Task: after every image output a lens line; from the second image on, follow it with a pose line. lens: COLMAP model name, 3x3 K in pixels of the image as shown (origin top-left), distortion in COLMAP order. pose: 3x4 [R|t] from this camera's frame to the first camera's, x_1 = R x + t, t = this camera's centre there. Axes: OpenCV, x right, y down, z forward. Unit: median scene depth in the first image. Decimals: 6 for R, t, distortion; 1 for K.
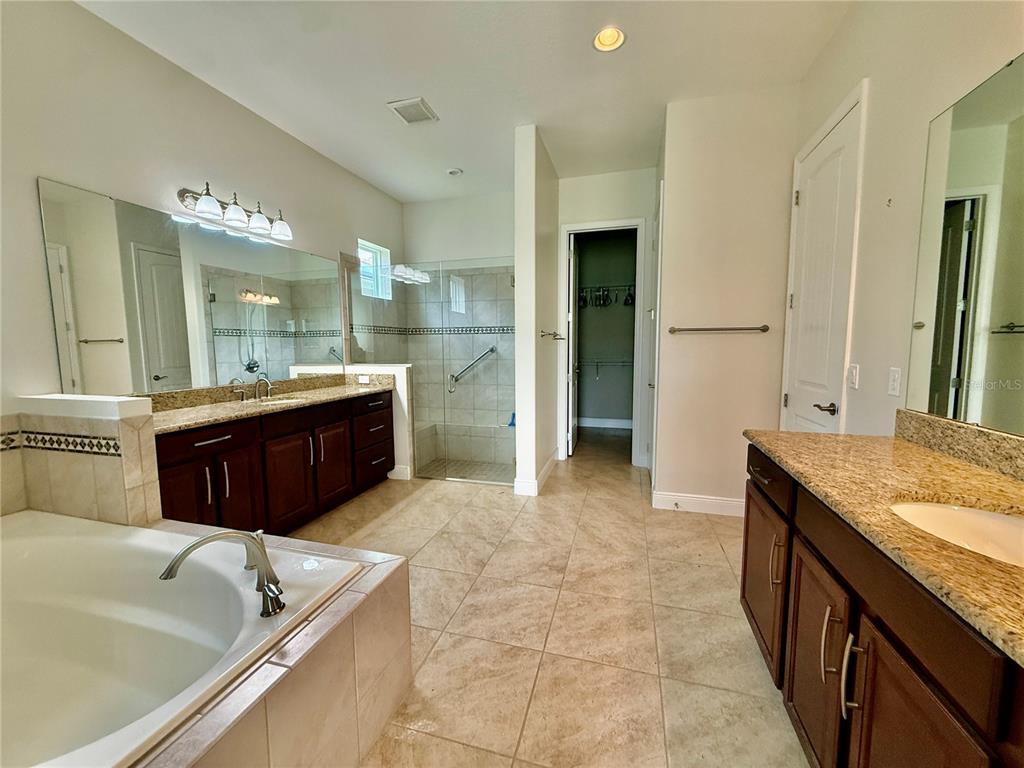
lens RADIAL K [[407.6, 0, 512.1], [0, 407.6, 384.2], [0, 0, 1]] dist [0.001261, 0.000440]
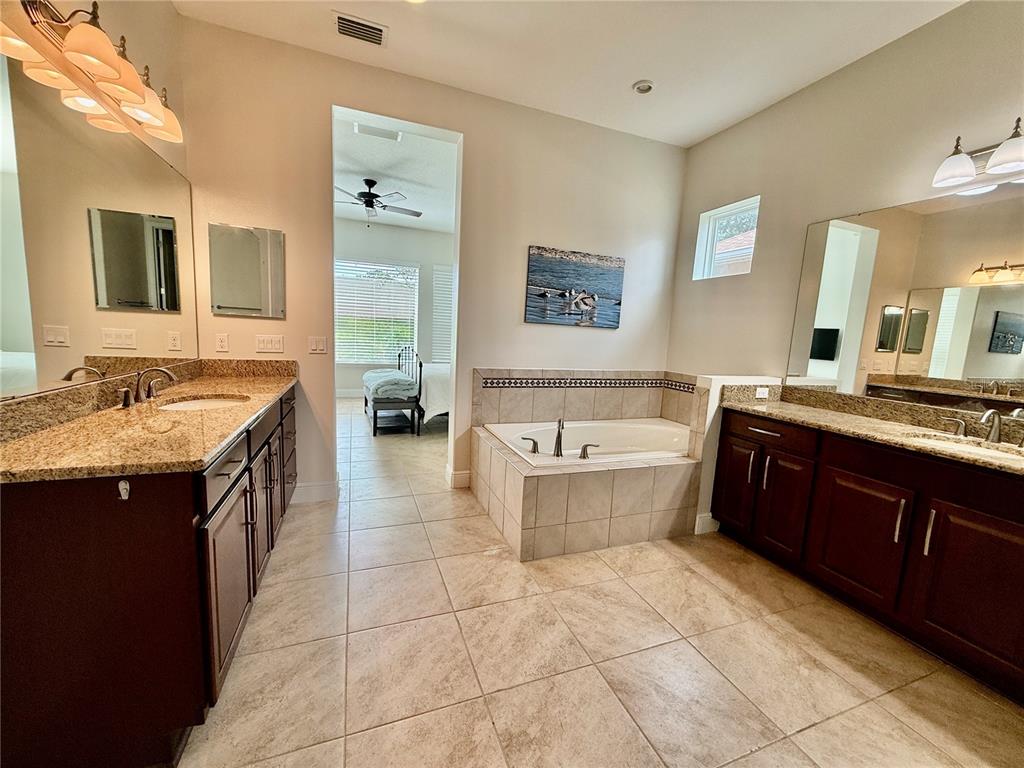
lens RADIAL K [[407.6, 0, 513.6], [0, 407.6, 386.7], [0, 0, 1]] dist [0.001261, 0.000440]
pose [[-0.798786, 0.044339, -0.599979, 0.508214], [-0.101701, 0.972976, 0.207304, -0.156425], [0.592957, 0.226610, -0.772690, 1.576282]]
